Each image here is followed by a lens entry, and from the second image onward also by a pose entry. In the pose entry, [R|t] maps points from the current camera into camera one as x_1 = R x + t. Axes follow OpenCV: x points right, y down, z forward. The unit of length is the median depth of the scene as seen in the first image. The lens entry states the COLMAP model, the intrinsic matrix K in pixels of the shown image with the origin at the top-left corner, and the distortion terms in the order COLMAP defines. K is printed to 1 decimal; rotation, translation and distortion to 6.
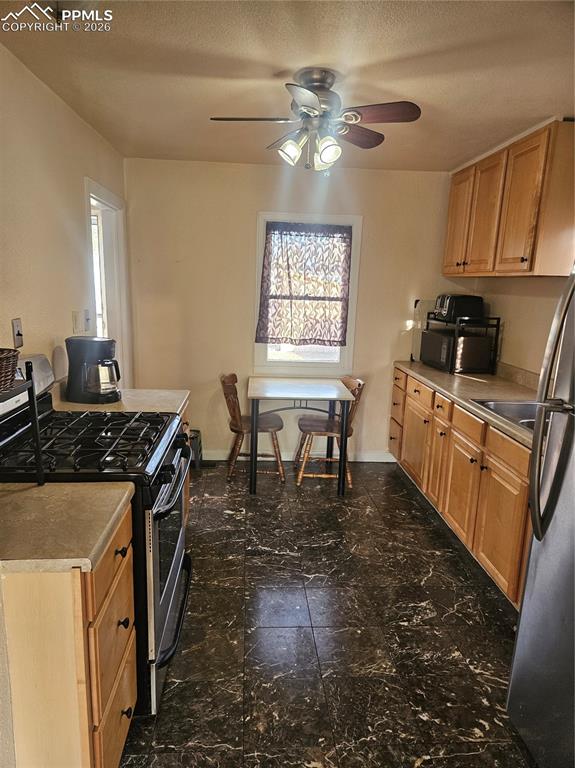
lens RADIAL K [[511.2, 0, 281.2], [0, 511.2, 388.2], [0, 0, 1]] dist [0.065332, -0.055936]
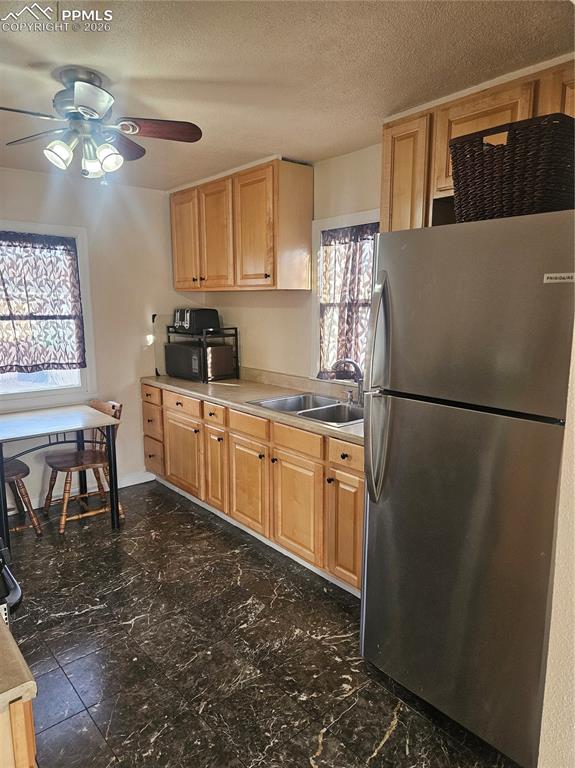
lens RADIAL K [[511.2, 0, 290.4], [0, 511.2, 384.7], [0, 0, 1]] dist [0.065332, -0.055936]
pose [[0.796395, -0.128897, 0.590882, -0.180360], [0.148934, 0.988734, 0.014952, -0.016134], [-0.586152, 0.076094, 0.806620, 0.062326]]
